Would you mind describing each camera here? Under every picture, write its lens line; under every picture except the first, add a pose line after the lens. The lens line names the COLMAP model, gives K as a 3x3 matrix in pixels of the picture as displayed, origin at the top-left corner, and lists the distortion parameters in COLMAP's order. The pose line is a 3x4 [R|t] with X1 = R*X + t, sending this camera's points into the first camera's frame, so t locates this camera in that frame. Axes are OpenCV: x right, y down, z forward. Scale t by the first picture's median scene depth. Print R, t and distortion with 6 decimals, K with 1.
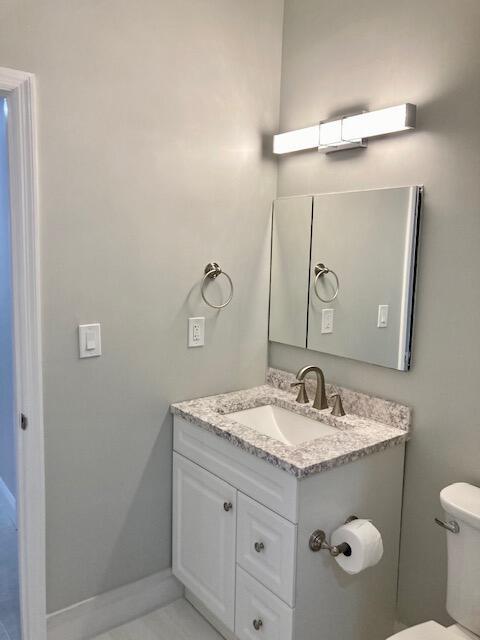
lens RADIAL K [[530.9, 0, 240.0], [0, 530.9, 320.0], [0, 0, 1]] dist [0.041980, -0.050460]
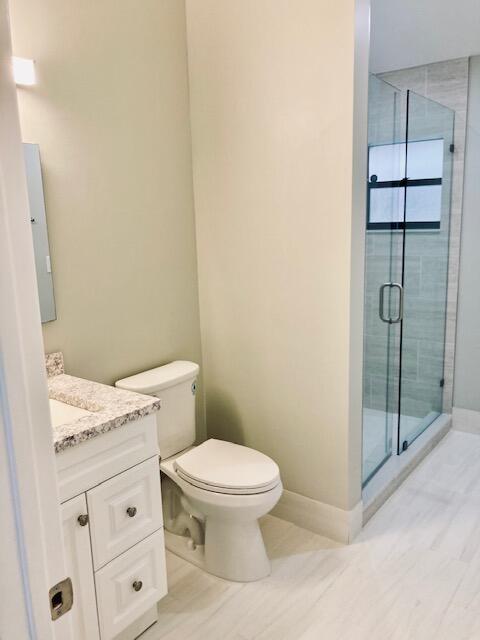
lens RADIAL K [[530.9, 0, 240.0], [0, 530.9, 320.0], [0, 0, 1]] dist [0.041980, -0.050460]
pose [[-0.286221, -0.204729, 0.936036, -0.877765], [0.147147, 0.955926, 0.254074, -0.135452], [-0.946797, 0.210457, -0.243480, 0.980903]]
